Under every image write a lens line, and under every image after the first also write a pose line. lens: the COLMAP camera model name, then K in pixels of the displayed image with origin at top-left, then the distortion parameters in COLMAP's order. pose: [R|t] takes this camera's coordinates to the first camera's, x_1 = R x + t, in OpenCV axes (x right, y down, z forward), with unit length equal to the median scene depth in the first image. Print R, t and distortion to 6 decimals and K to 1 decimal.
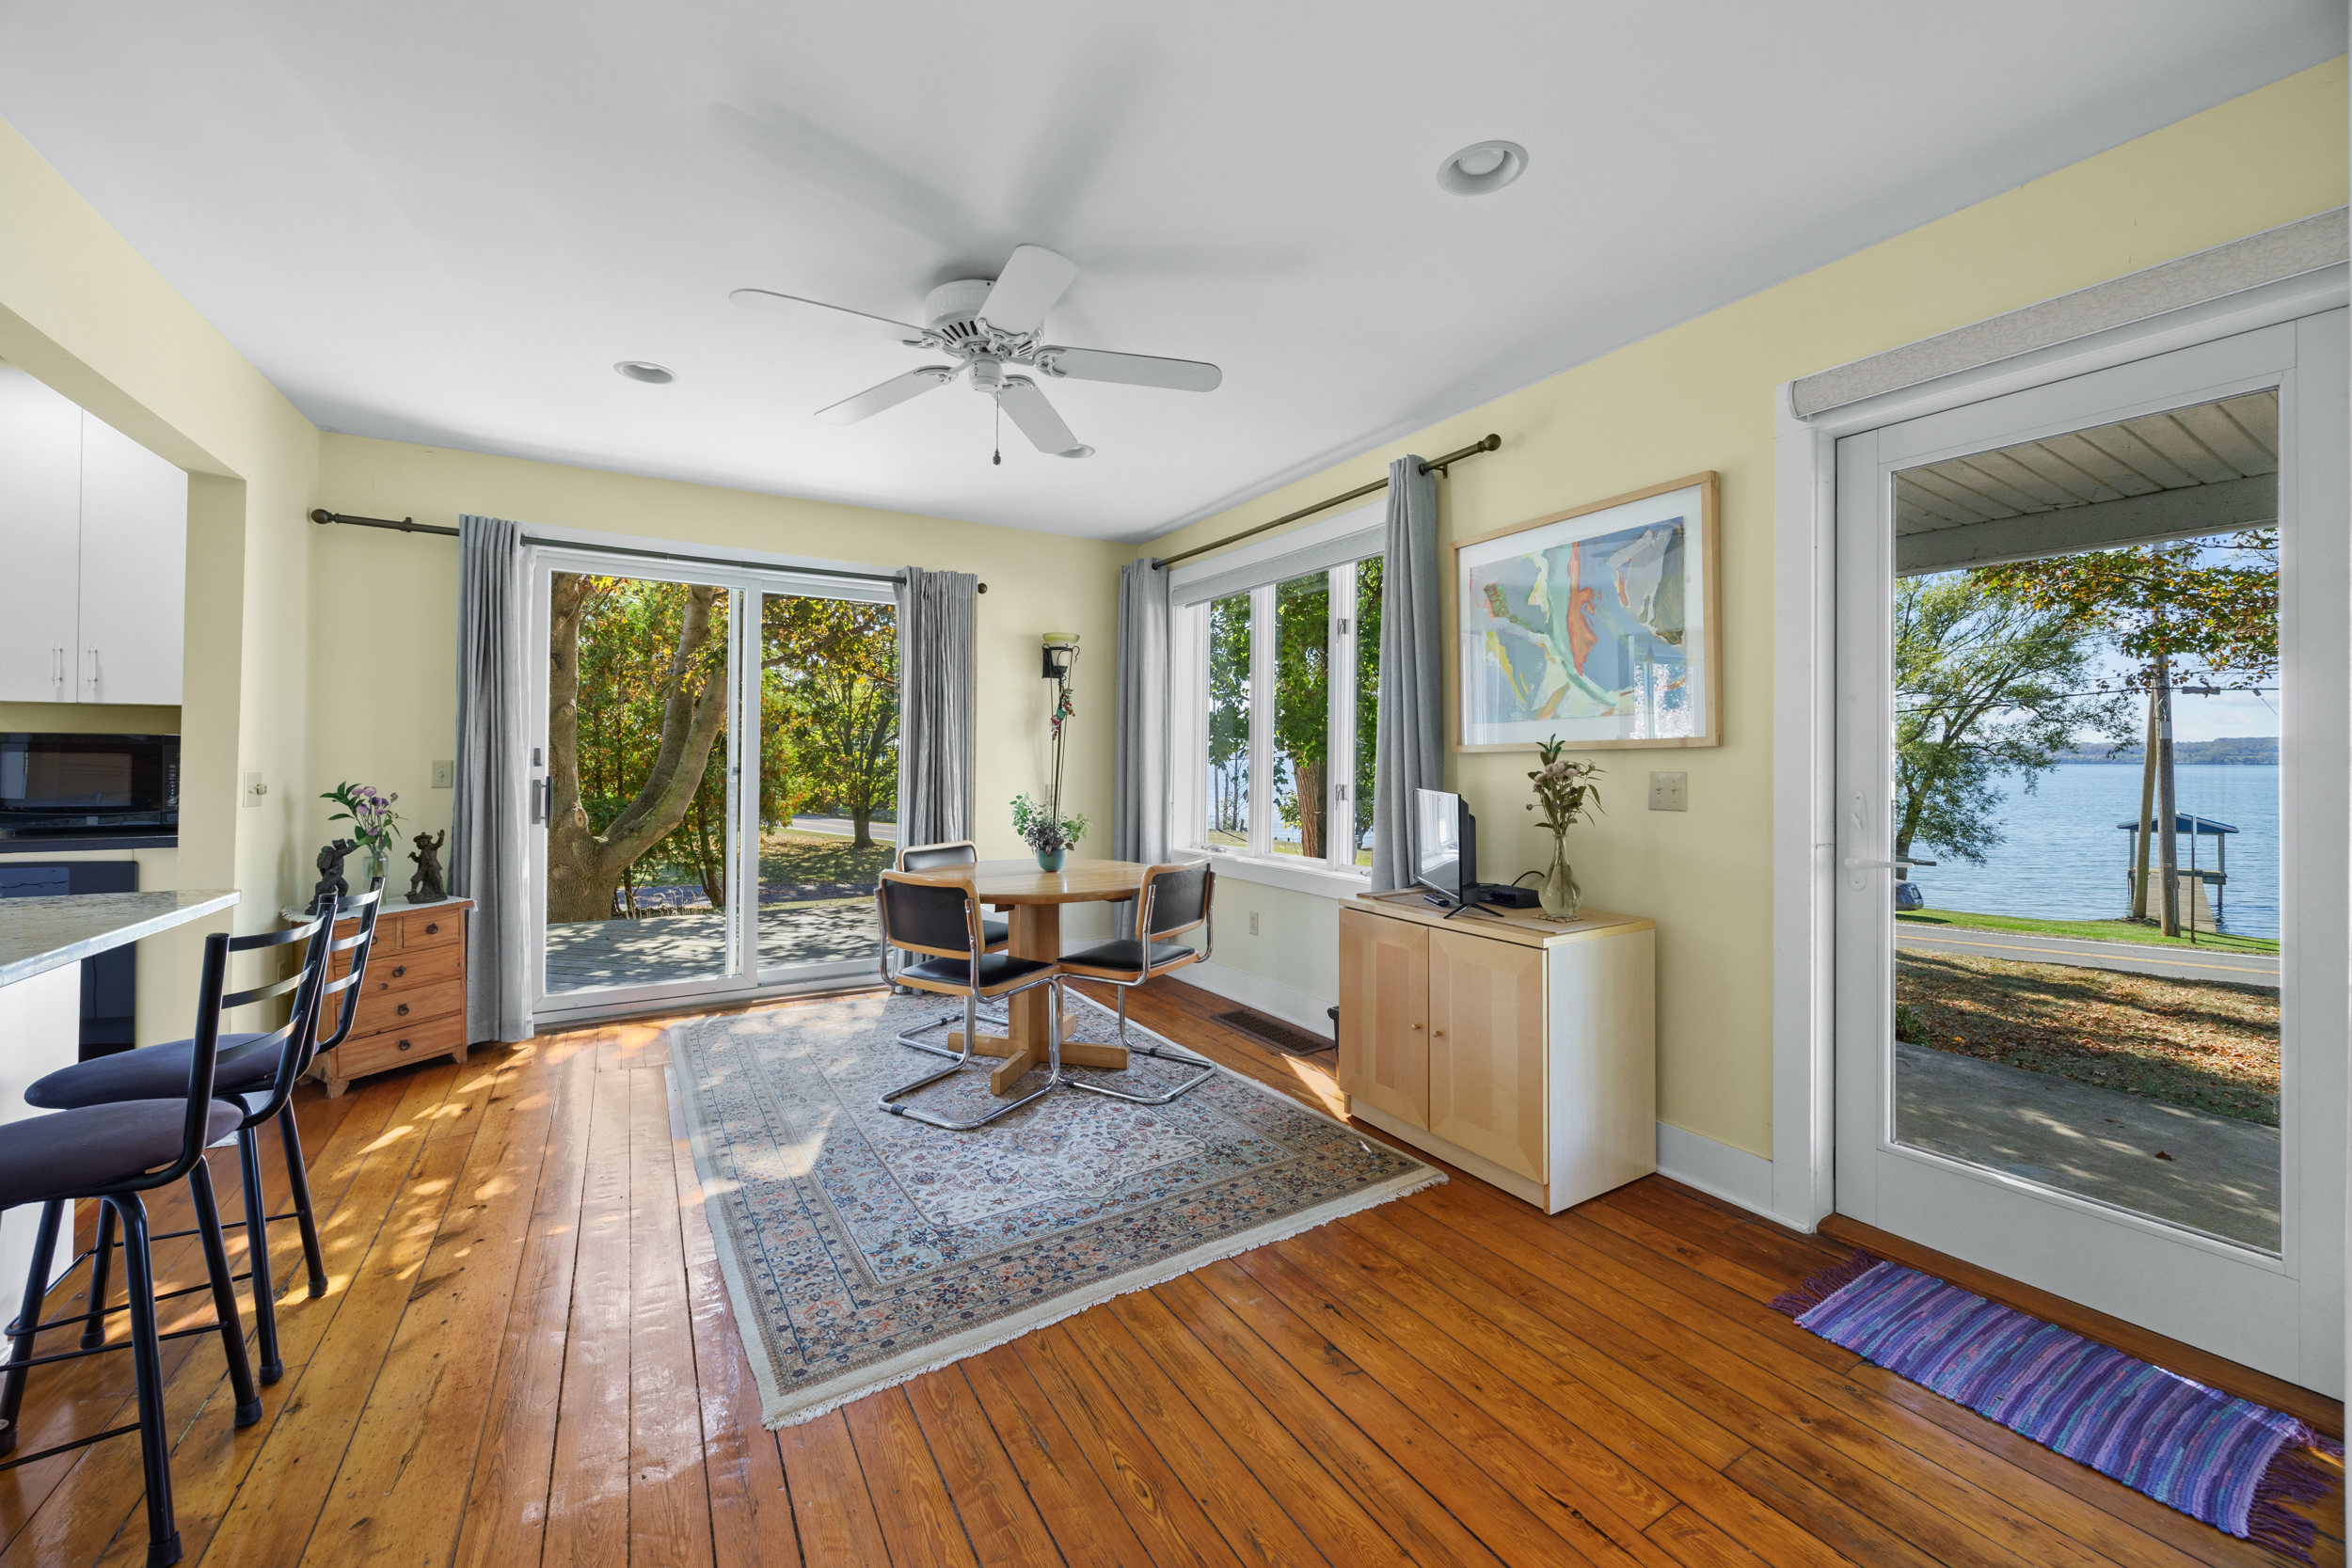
lens RADIAL K [[906.3, 0, 1183.0], [0, 906.3, 758.8], [0, 0, 1]] dist [-0.000626, 0.000215]
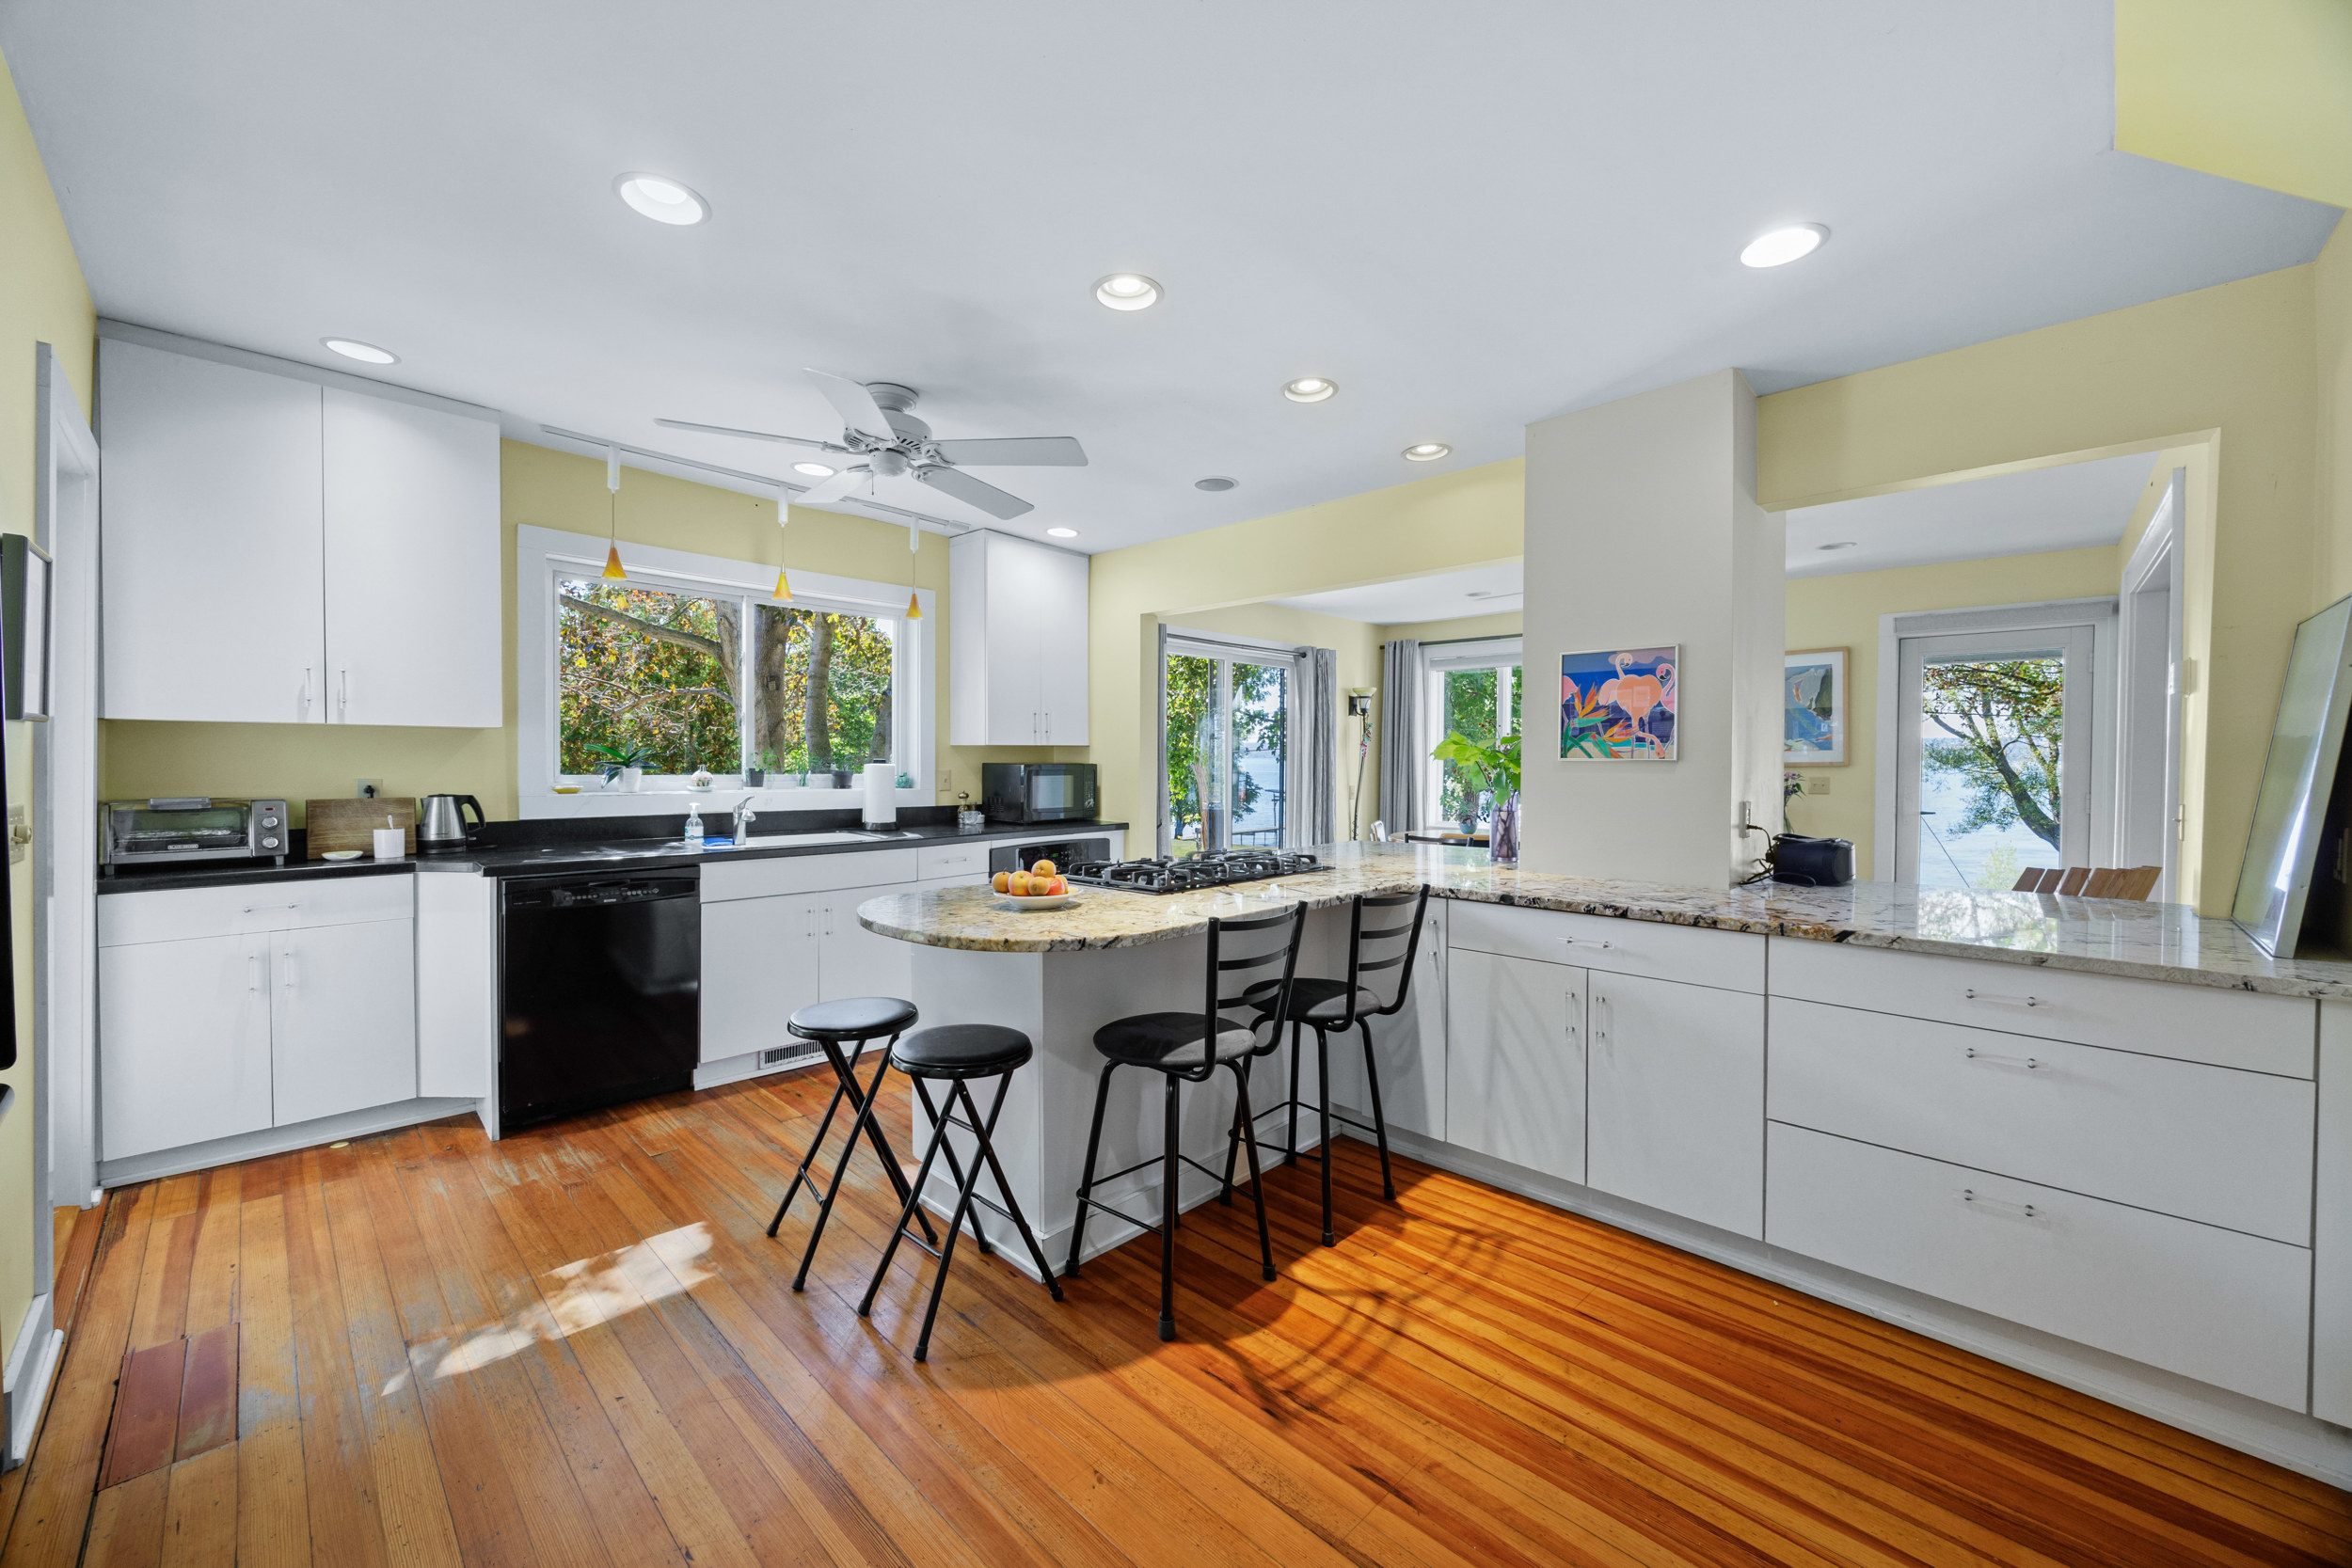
lens RADIAL K [[900.9, 0, 1175.2], [0, 900.9, 747.2], [0, 0, 1]] dist [0.012169, 0.000115]
pose [[0.968875, -0.000828, 0.247549, -1.440773], [0.004109, 0.999910, -0.012740, -0.033907], [-0.247516, 0.013361, 0.968792, -0.706776]]
